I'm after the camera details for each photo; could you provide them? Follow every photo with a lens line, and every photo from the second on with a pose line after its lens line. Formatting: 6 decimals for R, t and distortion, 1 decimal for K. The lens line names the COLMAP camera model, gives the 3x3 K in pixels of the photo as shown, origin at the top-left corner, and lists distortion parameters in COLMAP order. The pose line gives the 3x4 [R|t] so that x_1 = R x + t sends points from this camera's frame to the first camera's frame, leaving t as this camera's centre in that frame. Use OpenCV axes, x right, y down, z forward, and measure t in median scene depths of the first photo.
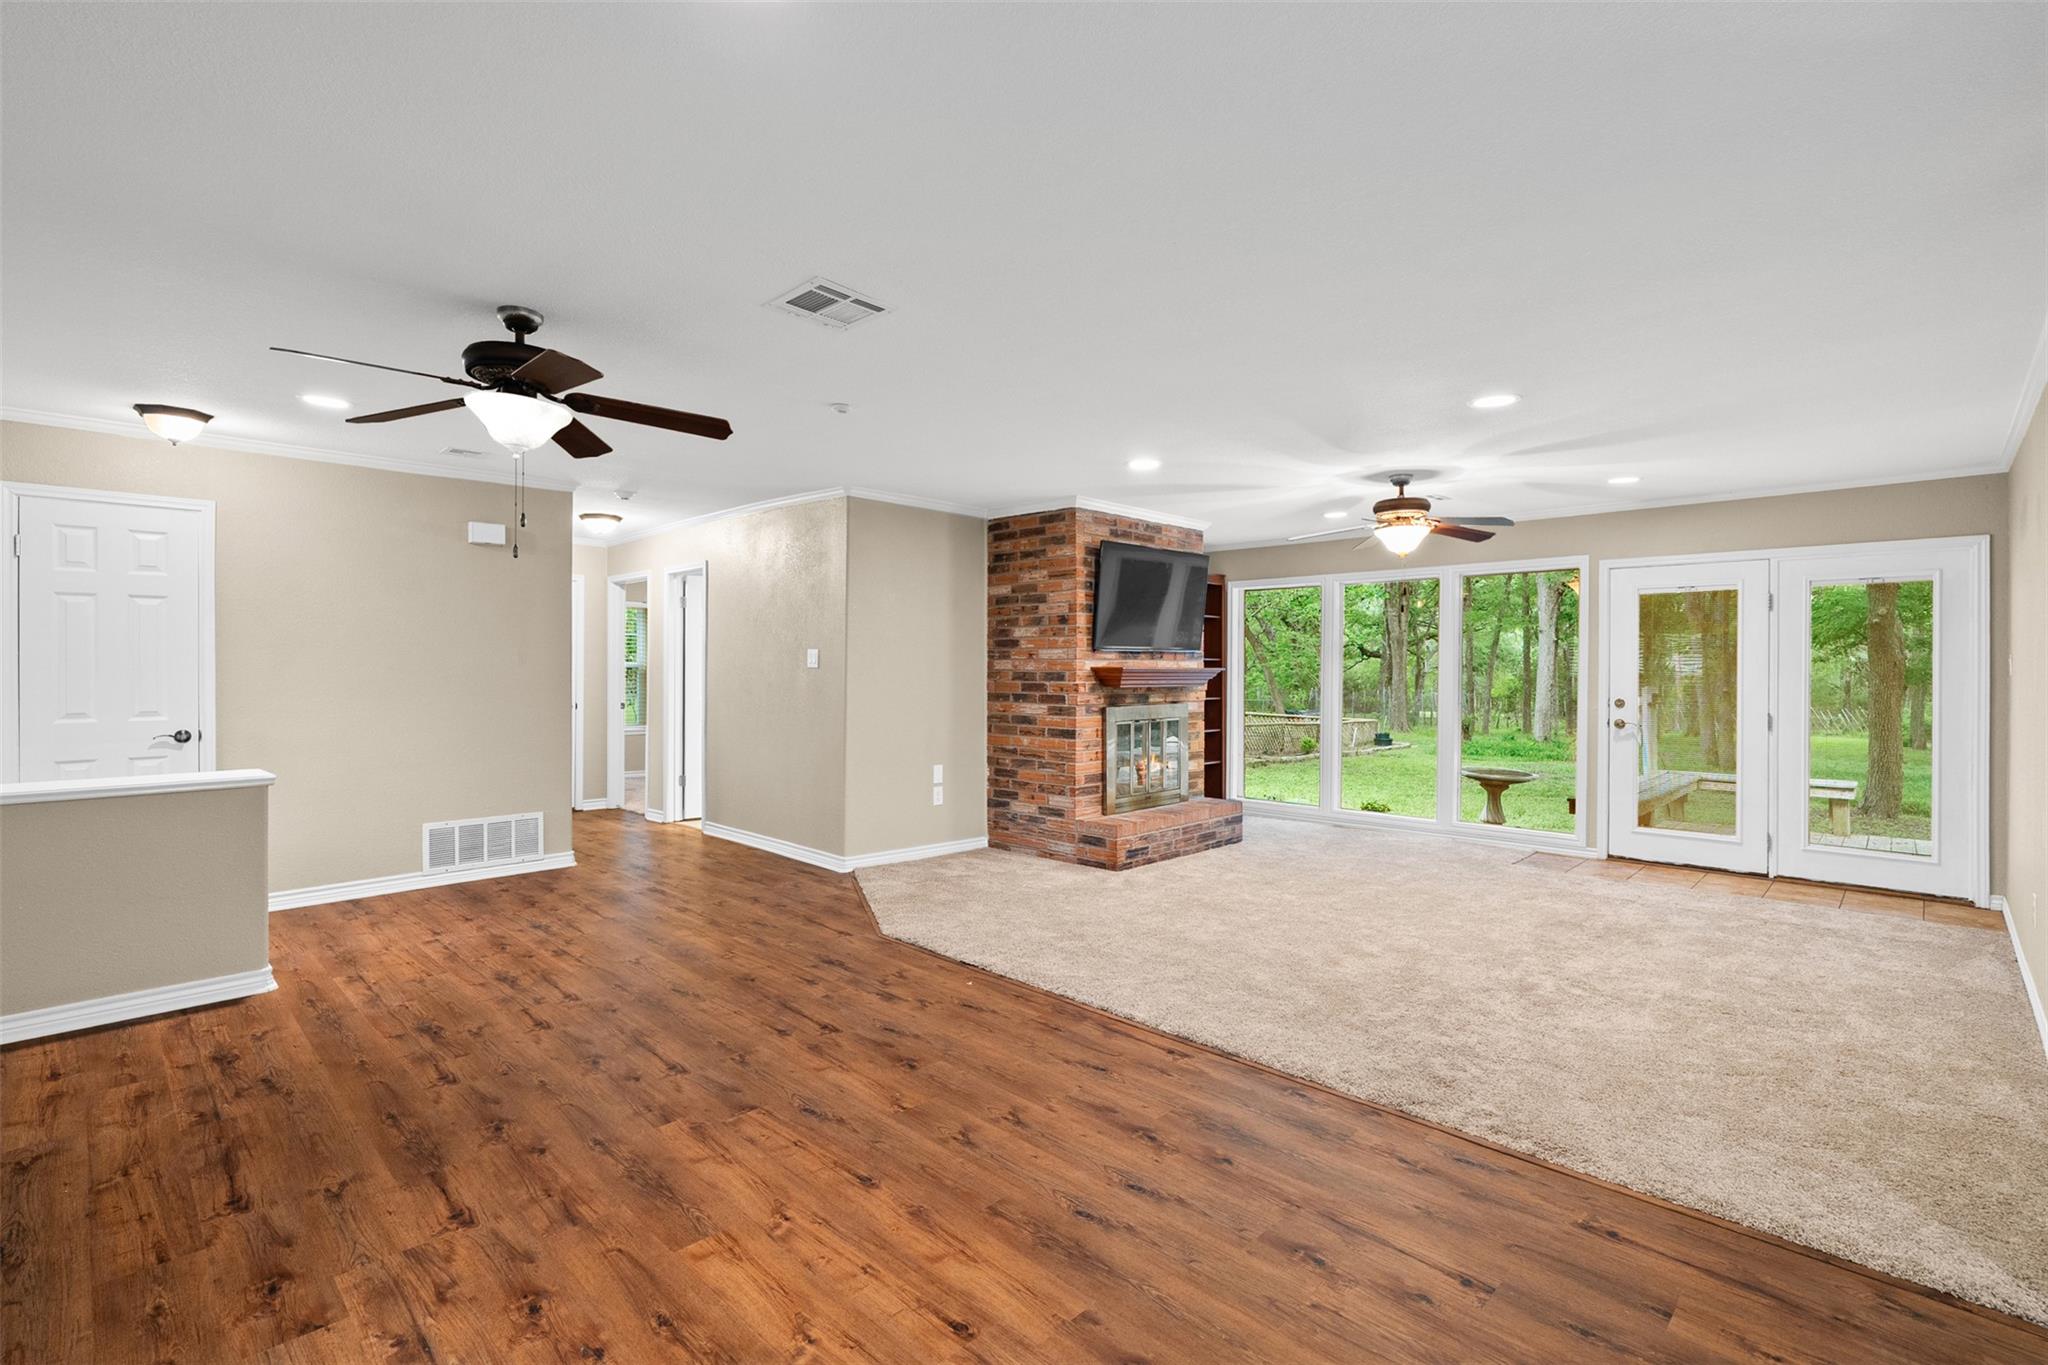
lens RADIAL K [[918.3, 0, 1010.7], [0, 918.3, 677.5], [0, 0, 1]] dist [-0.007612, 0.001886]
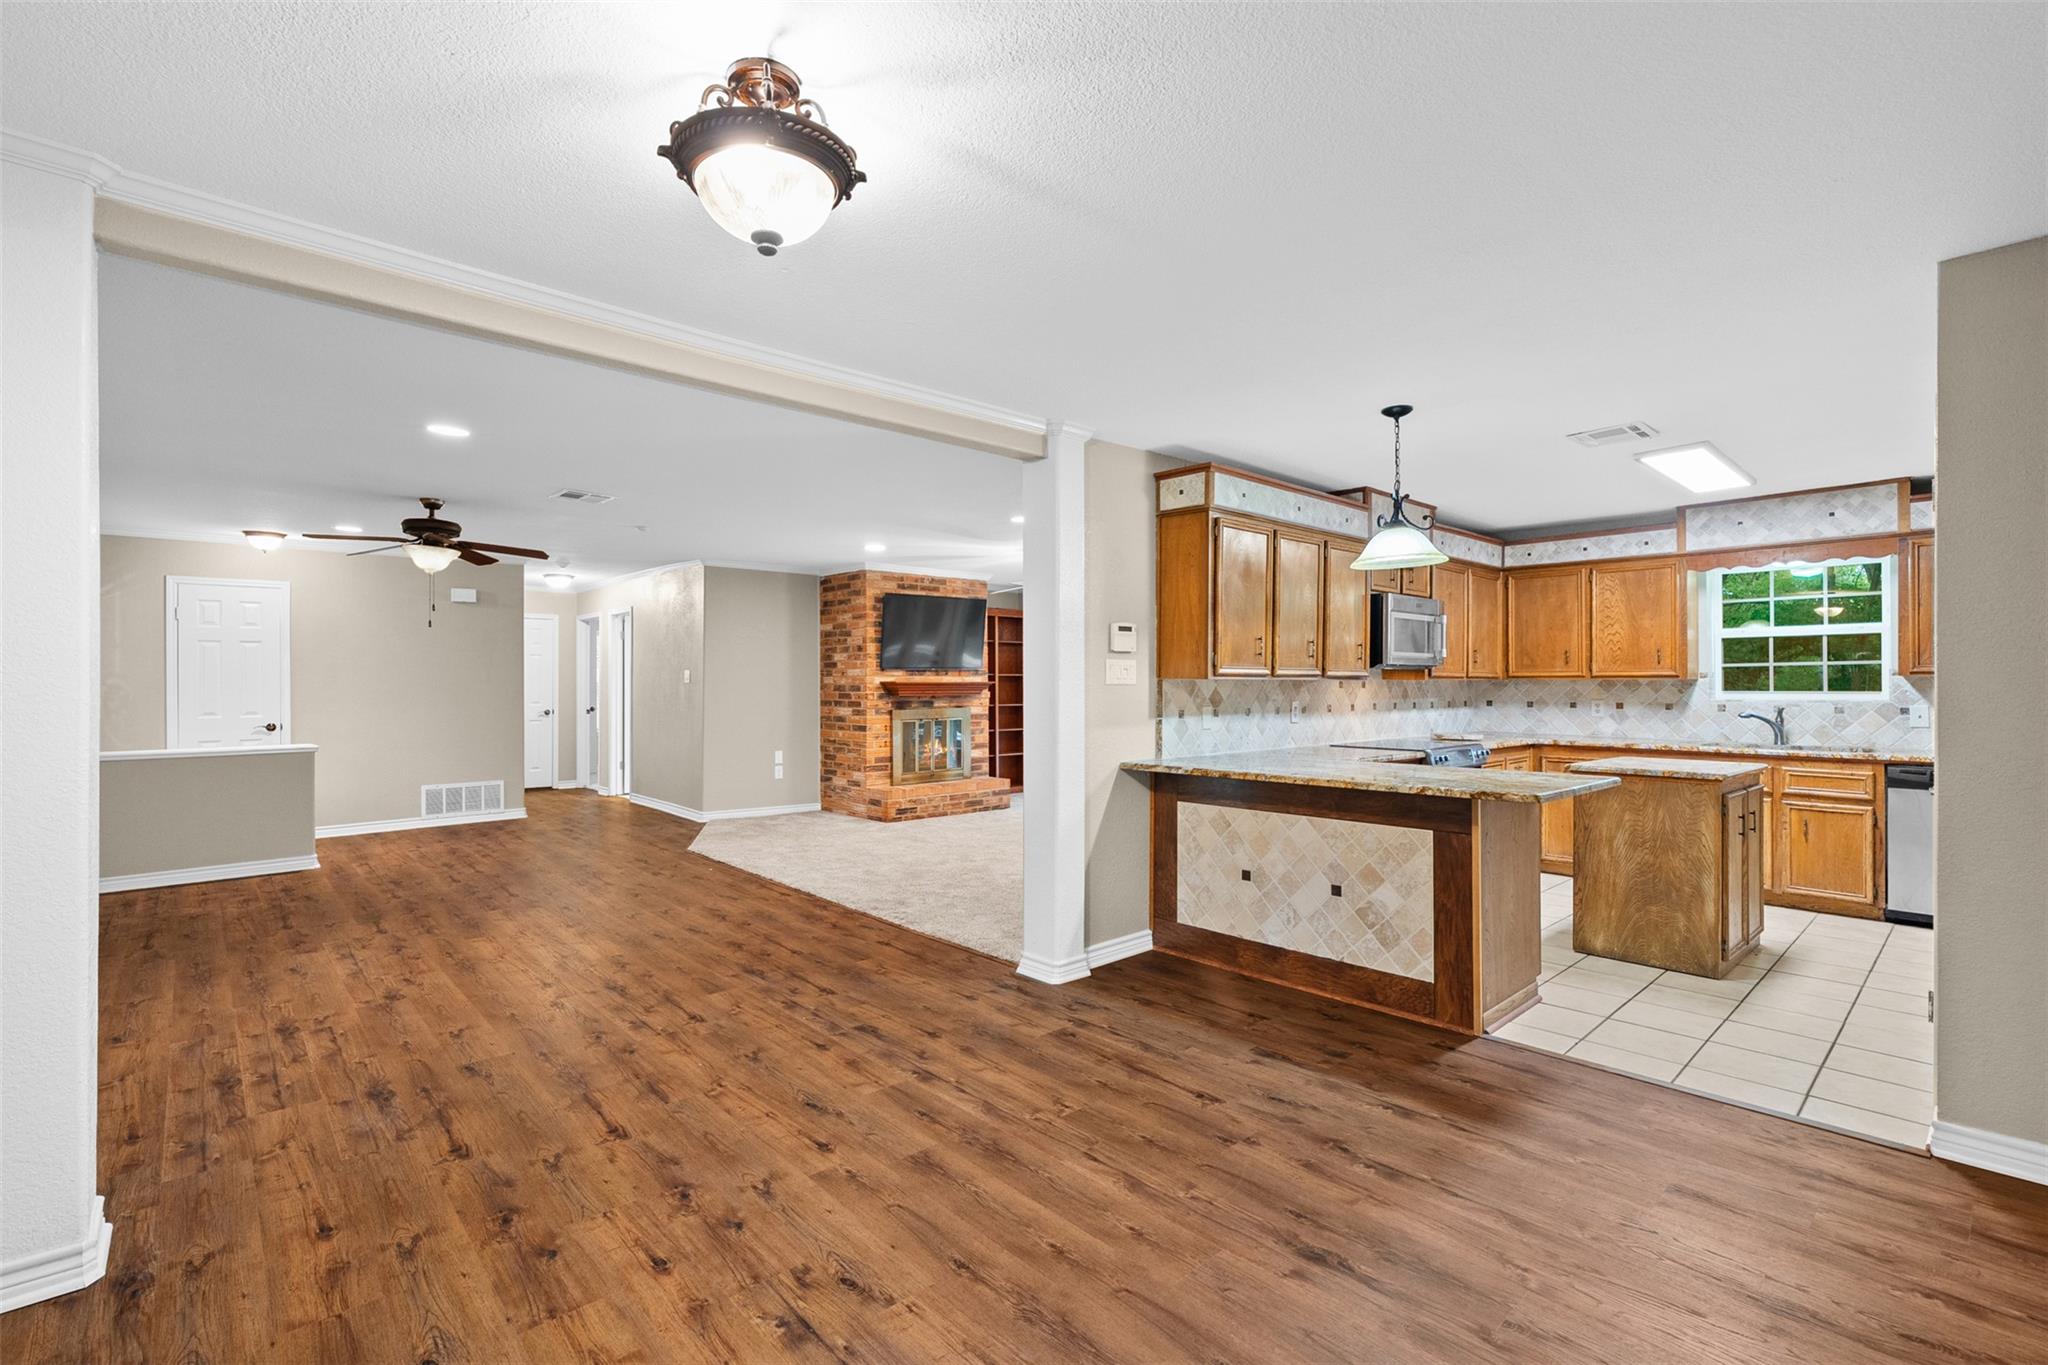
lens RADIAL K [[918.3, 0, 1018.1], [0, 918.3, 676.6], [0, 0, 1]] dist [-0.007612, 0.001886]
pose [[0.998169, -0.004757, -0.060293, 0.420042], [0.003882, 0.999886, -0.014624, 0.003024], [0.060356, 0.014363, 0.998074, -0.441918]]
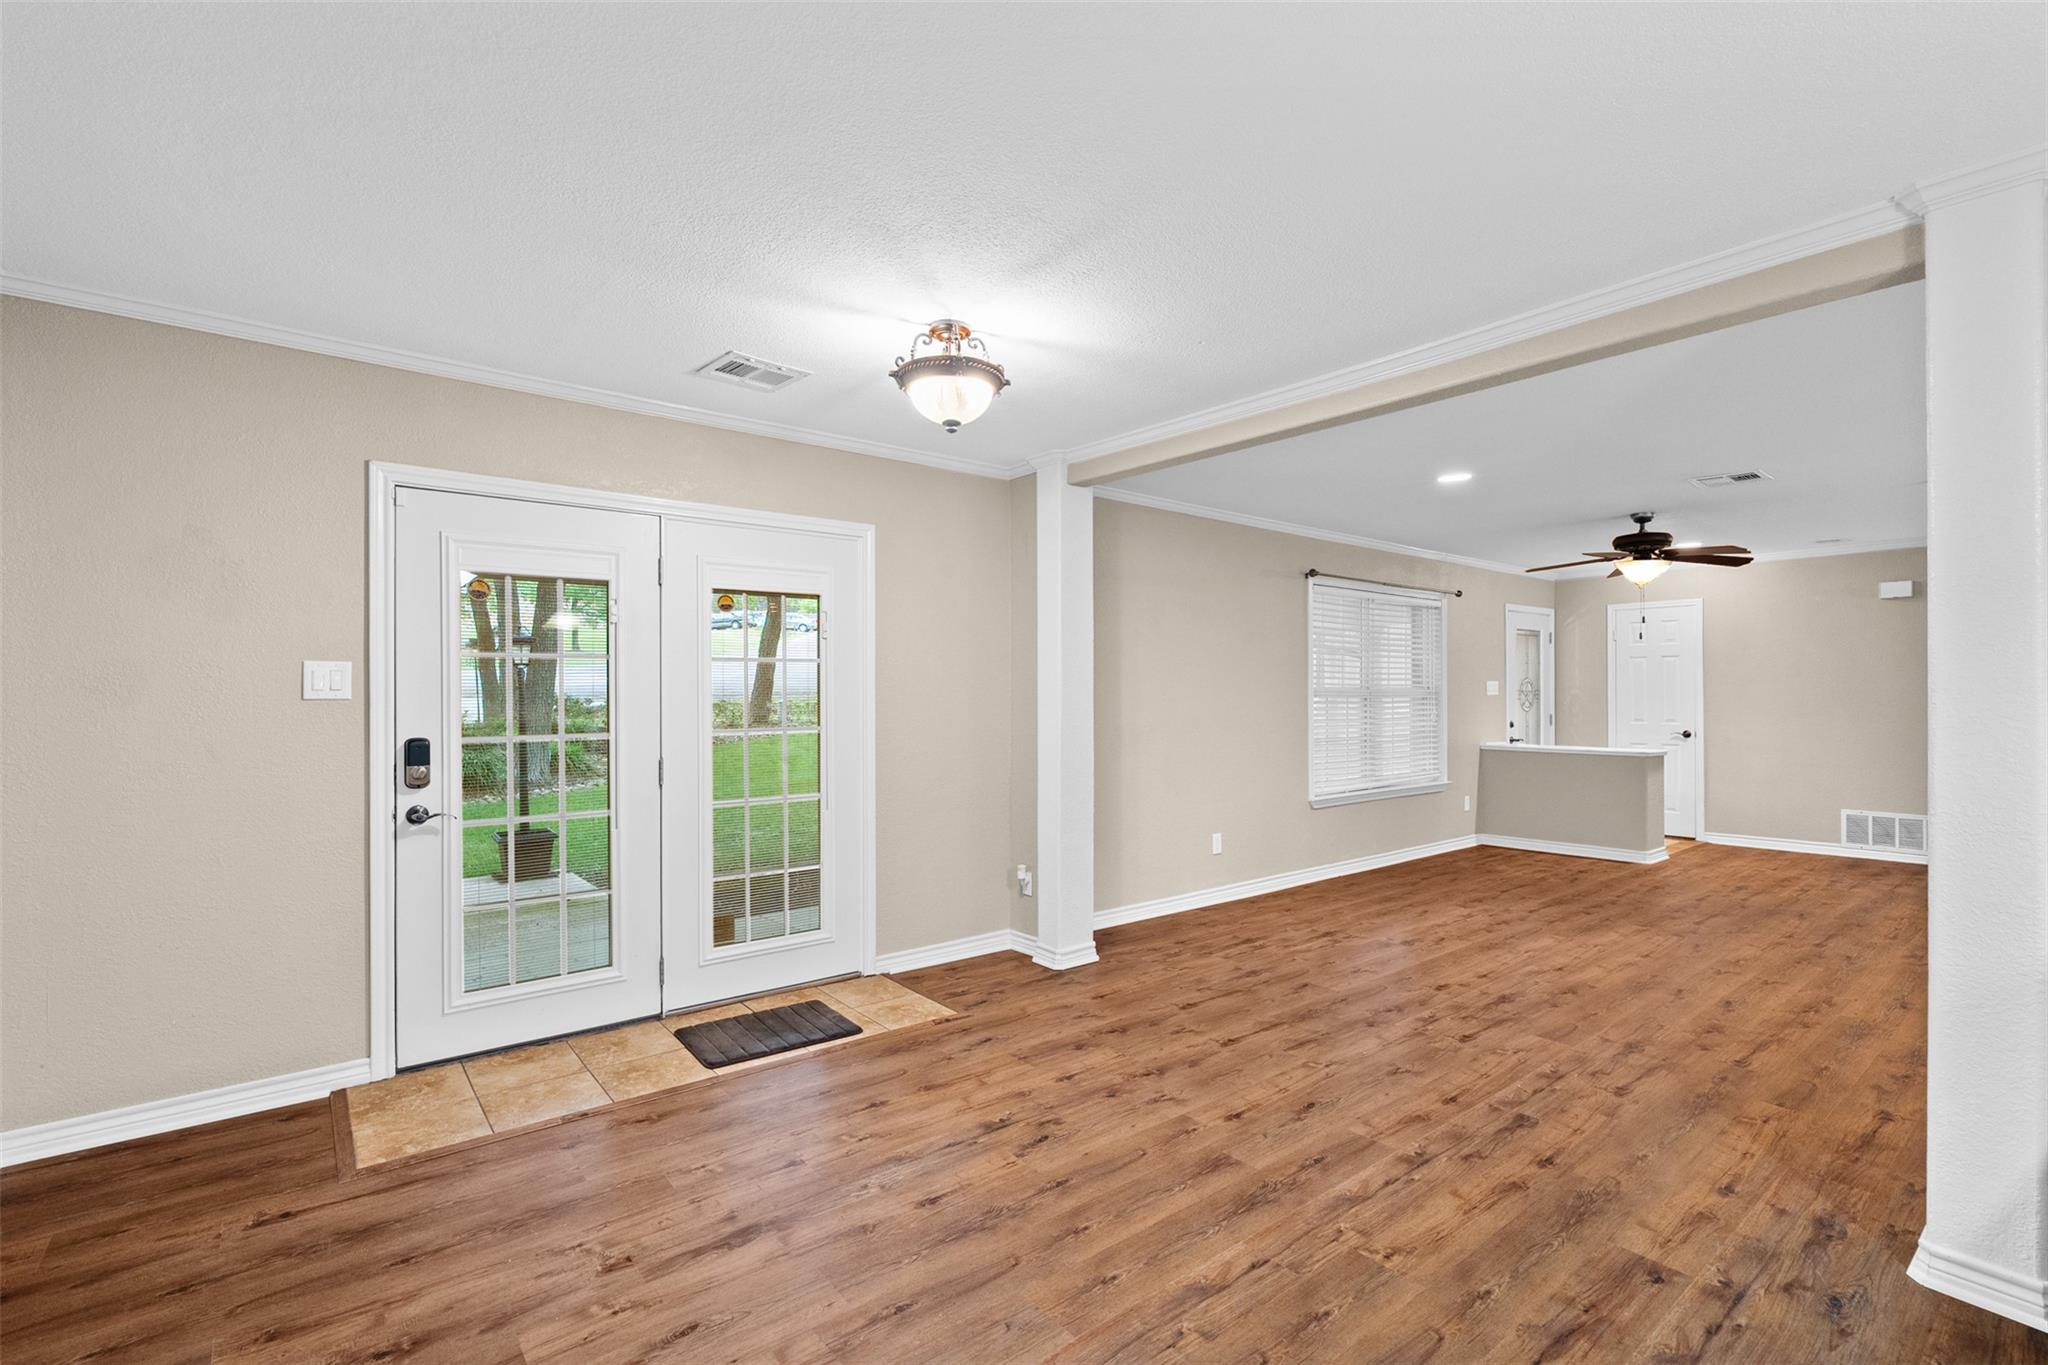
lens RADIAL K [[918.3, 0, 1028.0], [0, 918.3, 691.5], [0, 0, 1]] dist [-0.007612, 0.001886]
pose [[-0.119239, -0.003408, -0.992860, 0.805199], [-0.010094, 0.999947, -0.002220, -0.000686], [0.992814, 0.009757, -0.119267, -0.046516]]
